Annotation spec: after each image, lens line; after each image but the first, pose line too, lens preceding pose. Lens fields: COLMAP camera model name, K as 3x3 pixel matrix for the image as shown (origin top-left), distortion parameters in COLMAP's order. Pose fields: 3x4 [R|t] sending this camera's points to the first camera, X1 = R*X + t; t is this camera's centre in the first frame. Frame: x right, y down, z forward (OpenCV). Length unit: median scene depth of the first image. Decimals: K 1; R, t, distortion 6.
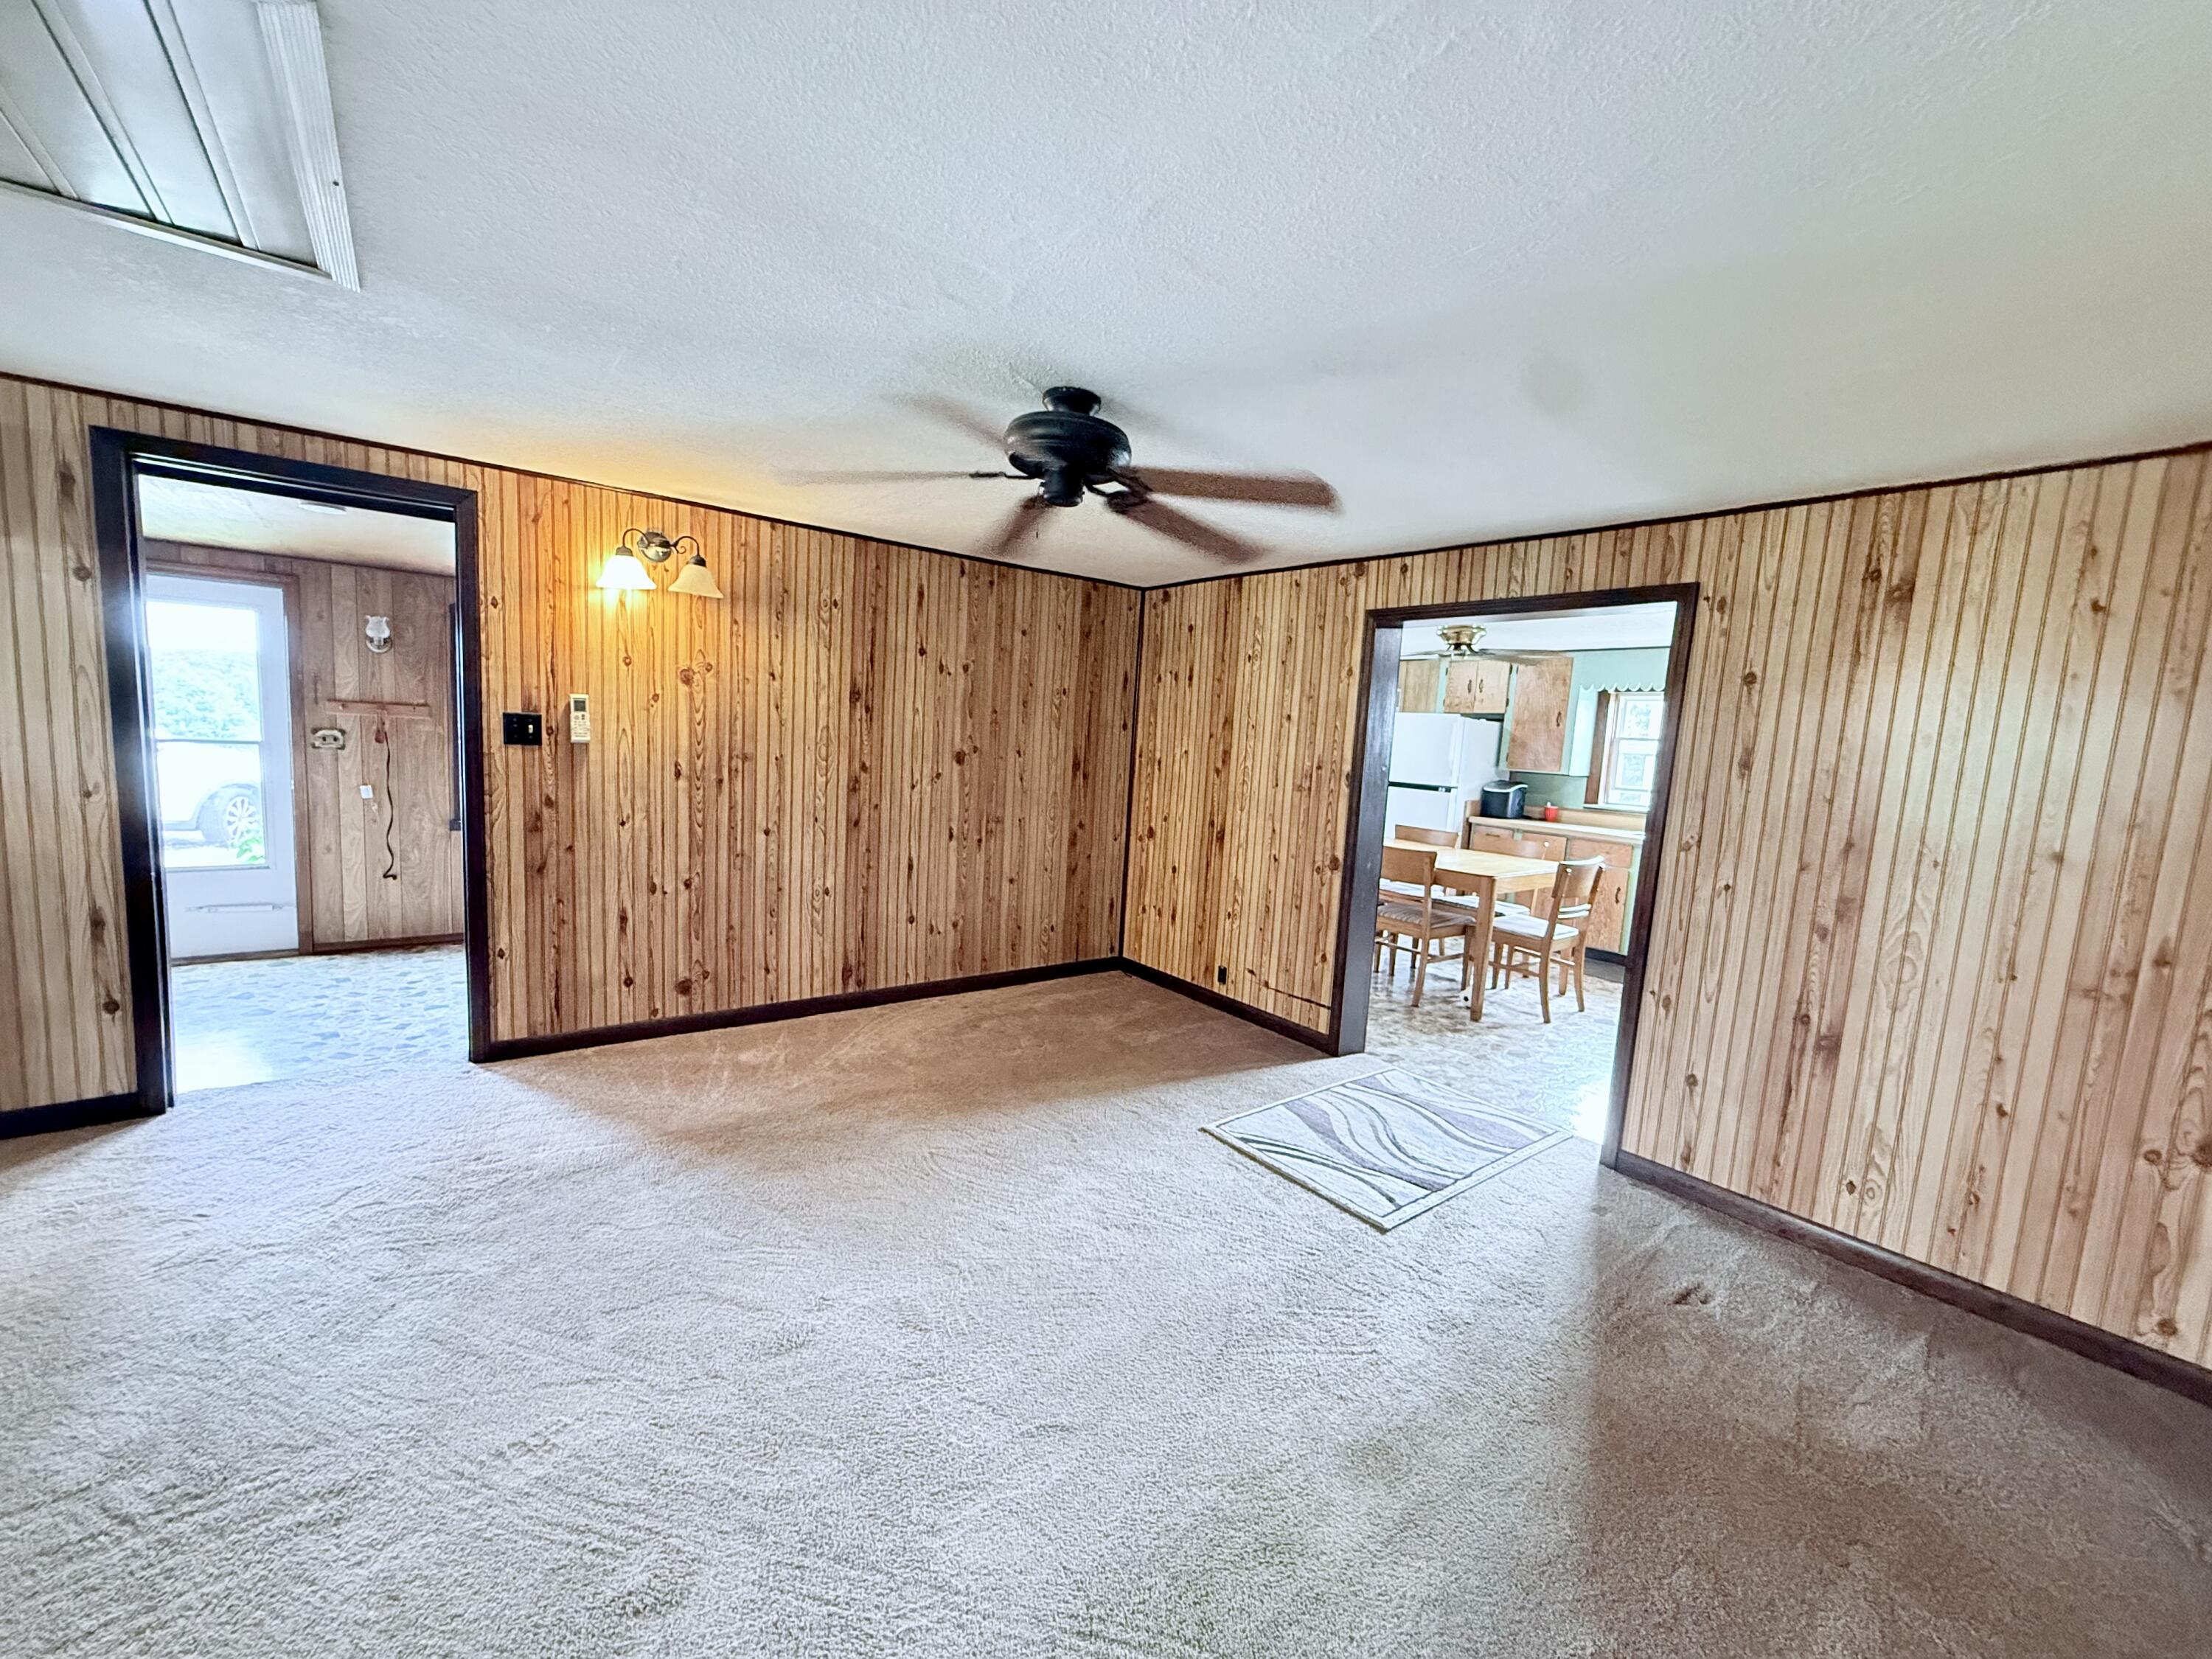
lens RADIAL K [[879.2, 0, 1099.8], [0, 879.2, 829.4], [0, 0, 1]] dist [-0.001689, 0.000345]
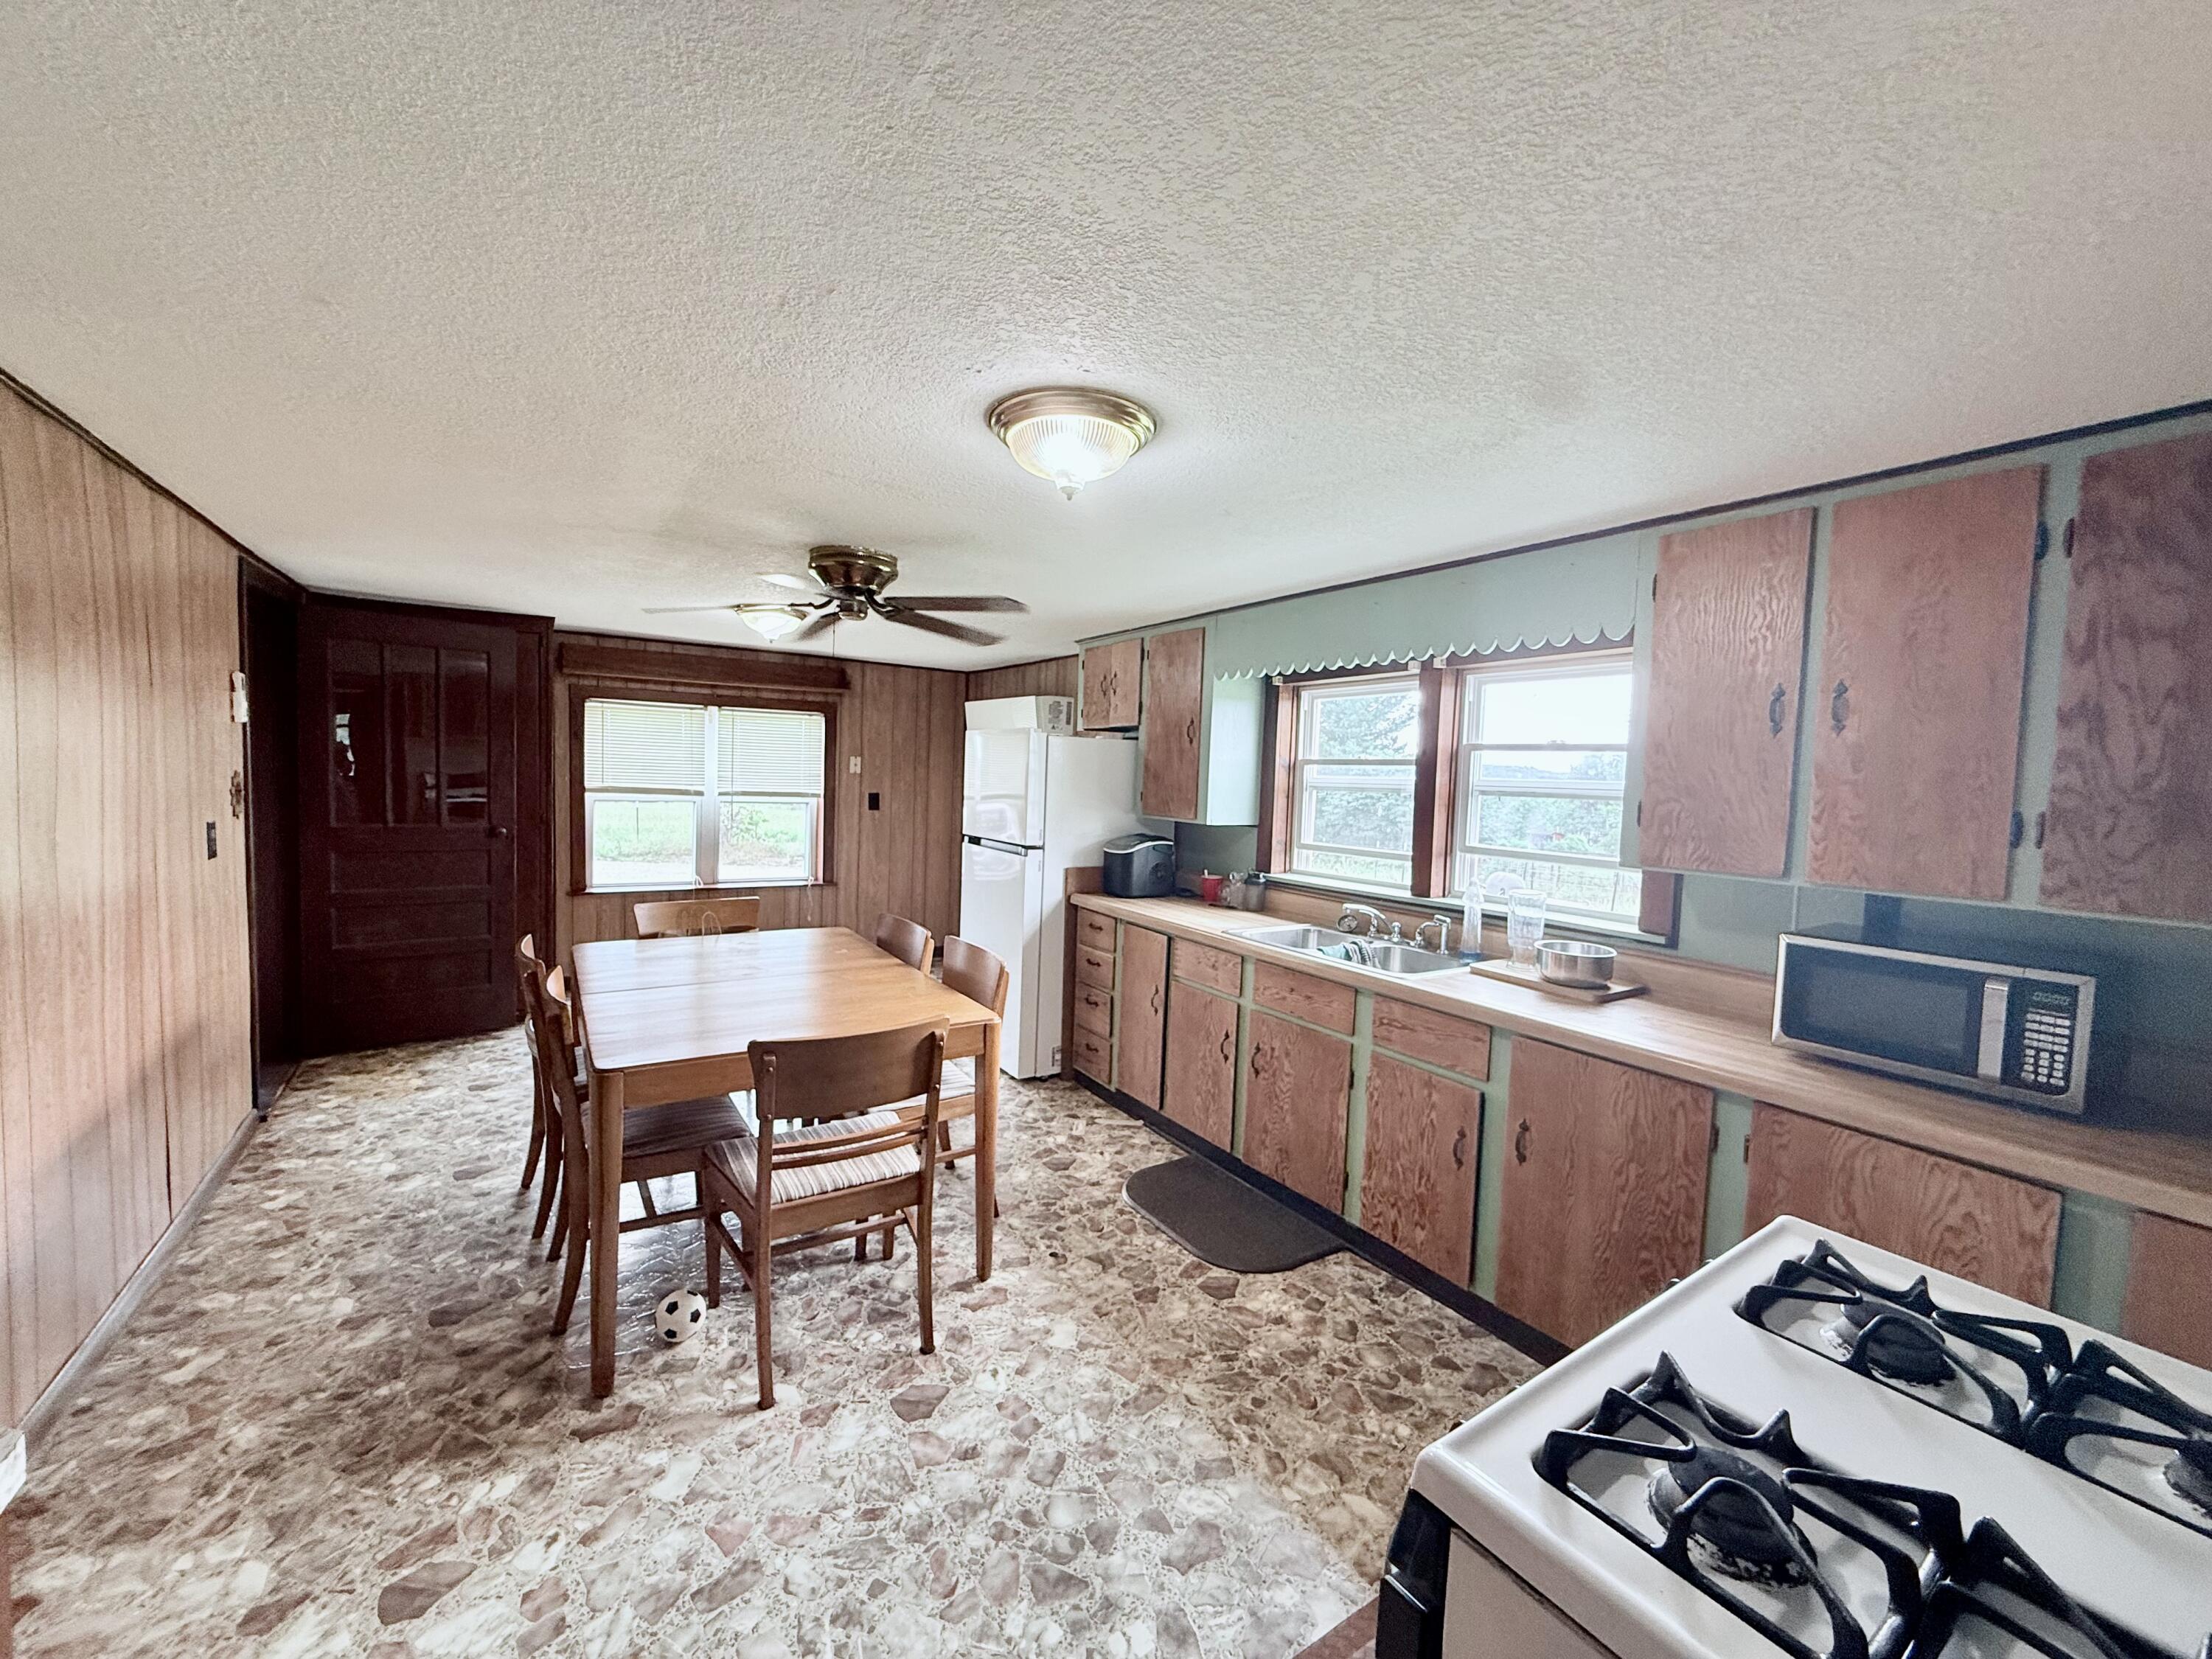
lens RADIAL K [[879.2, 0, 1099.8], [0, 879.2, 829.4], [0, 0, 1]] dist [-0.001689, 0.000345]
pose [[0.996517, -0.011537, -0.082594, 1.141603], [0.007312, 0.998658, -0.051273, -0.065069], [0.083074, 0.050490, 0.995263, 0.910617]]
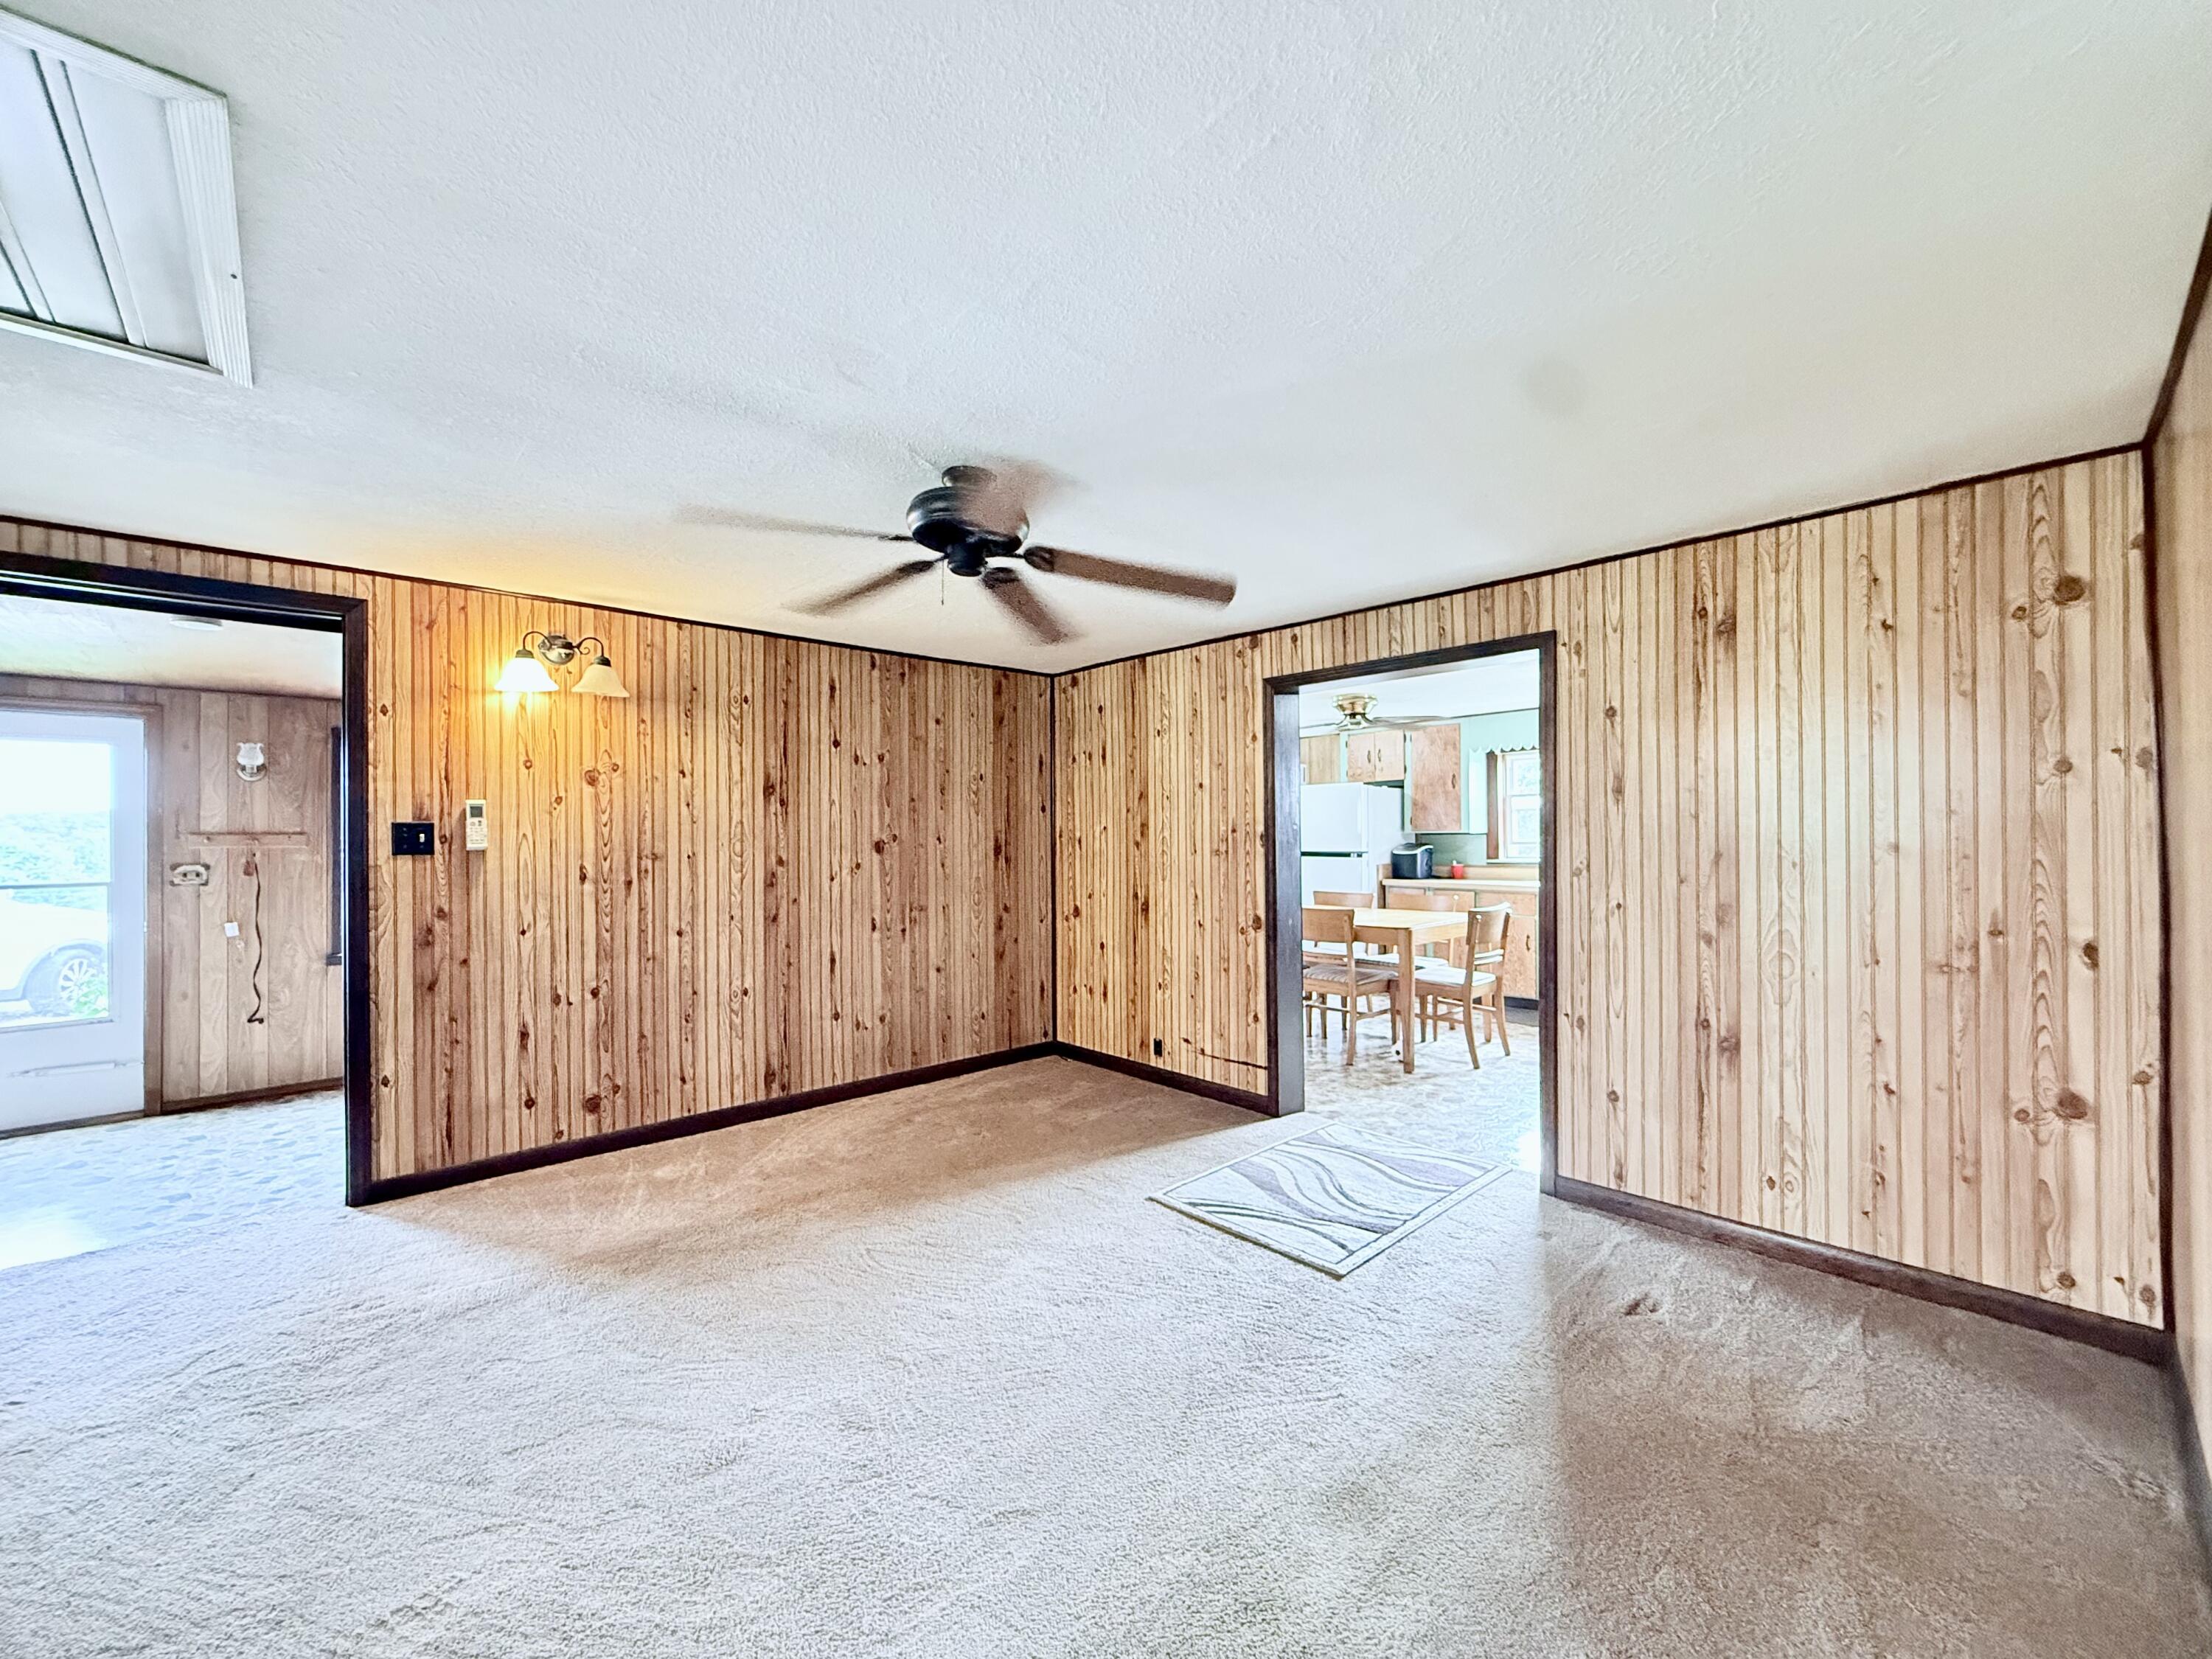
lens RADIAL K [[879.2, 0, 1099.8], [0, 879.2, 829.4], [0, 0, 1]] dist [-0.001689, 0.000345]
pose [[0.993807, -0.065282, 0.089922, 0.001007], [0.075284, 0.990767, -0.112755, 0.043296], [-0.081730, 0.118827, 0.989546, -0.009998]]
